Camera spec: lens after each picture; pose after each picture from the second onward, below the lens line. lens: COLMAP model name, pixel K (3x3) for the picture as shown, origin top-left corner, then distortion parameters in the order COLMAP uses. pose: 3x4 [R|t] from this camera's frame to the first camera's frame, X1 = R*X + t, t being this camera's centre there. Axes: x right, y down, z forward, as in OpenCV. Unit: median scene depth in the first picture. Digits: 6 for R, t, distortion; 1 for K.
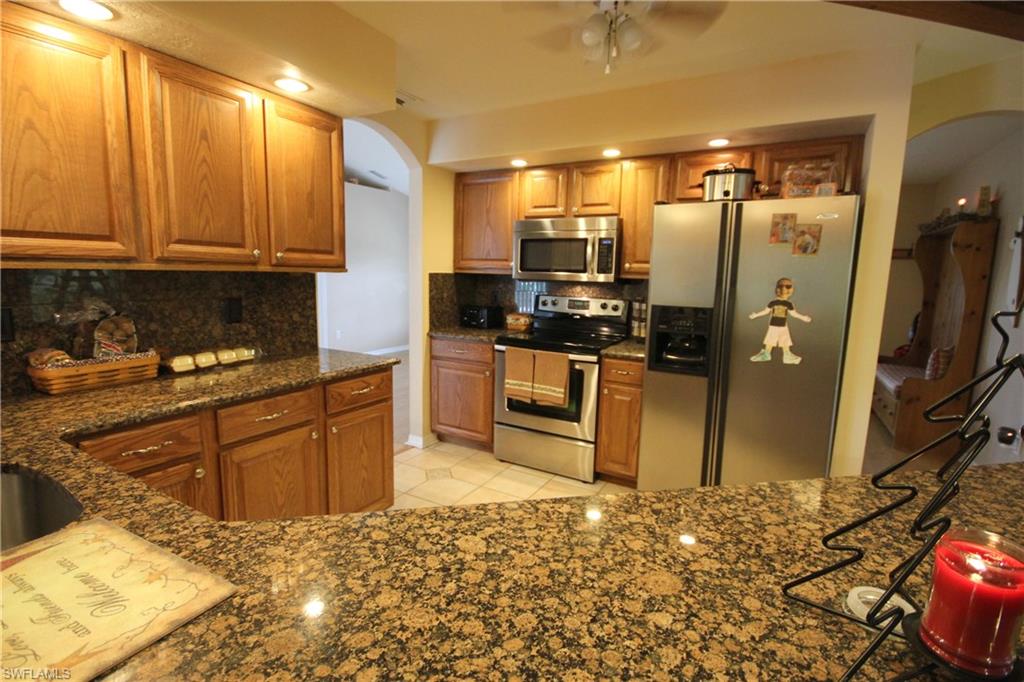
lens RADIAL K [[472.3, 0, 517.0], [0, 472.3, 335.5], [0, 0, 1]] dist [0.003754, -0.005268]
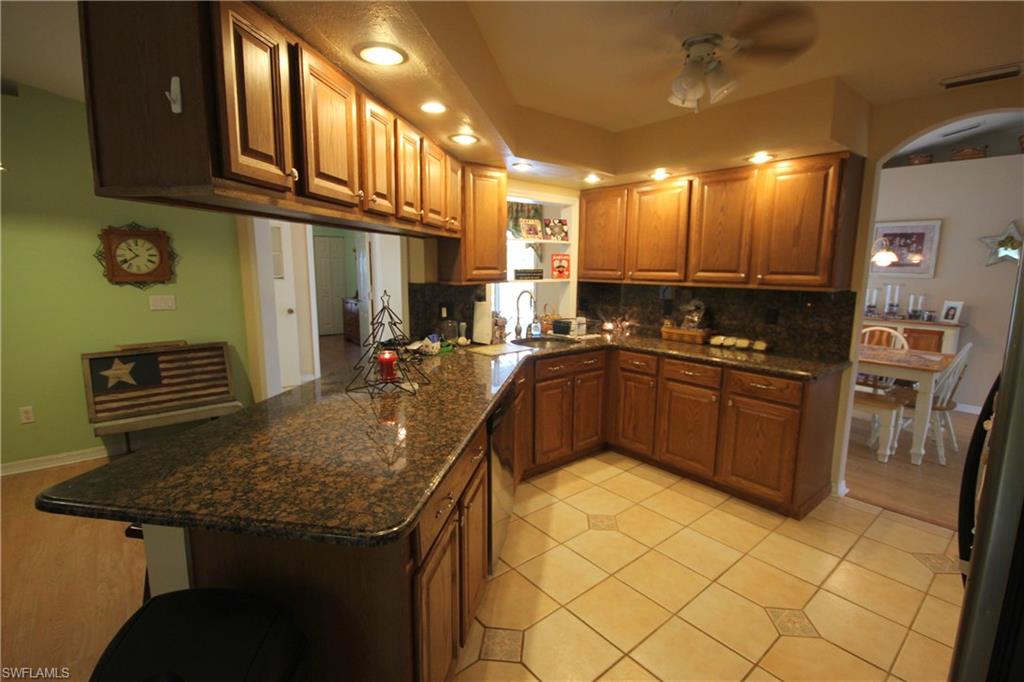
lens RADIAL K [[472.3, 0, 511.5], [0, 472.3, 338.0], [0, 0, 1]] dist [0.003754, -0.005268]
pose [[-0.351607, 0.116246, -0.928902, 1.139013], [-0.142064, 0.974143, 0.175682, -0.142676], [0.925306, 0.193735, -0.326001, 0.854230]]
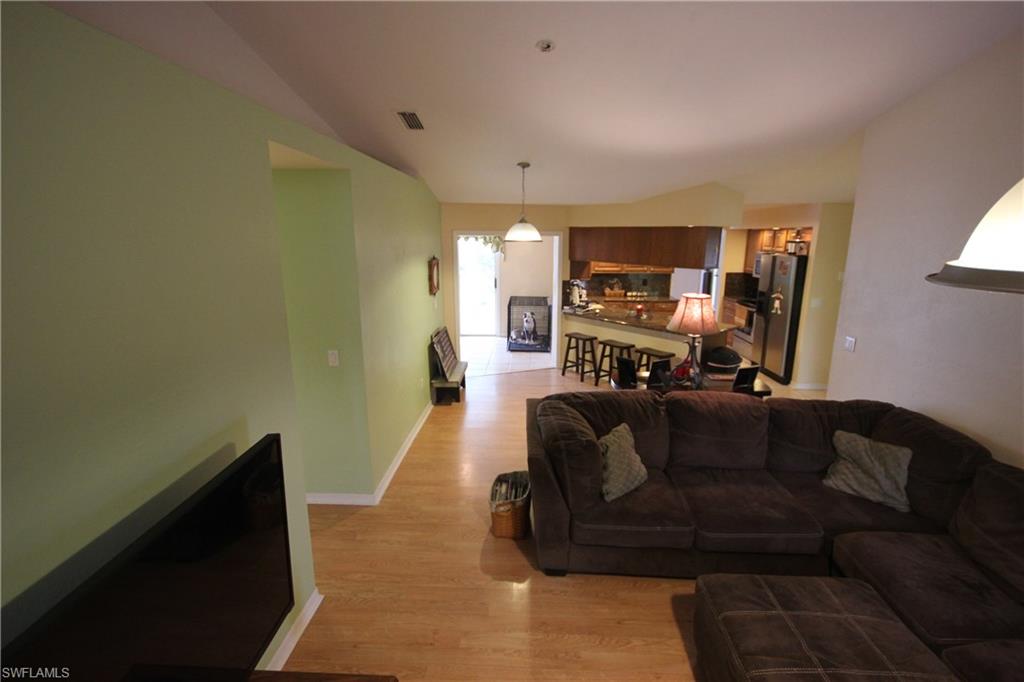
lens RADIAL K [[472.3, 0, 513.2], [0, 472.3, 339.8], [0, 0, 1]] dist [0.003754, -0.005268]
pose [[0.442212, 0.168793, -0.880884, 2.700308], [-0.114576, 0.984717, 0.131170, 0.027792], [0.889562, 0.042923, 0.454793, -1.898641]]
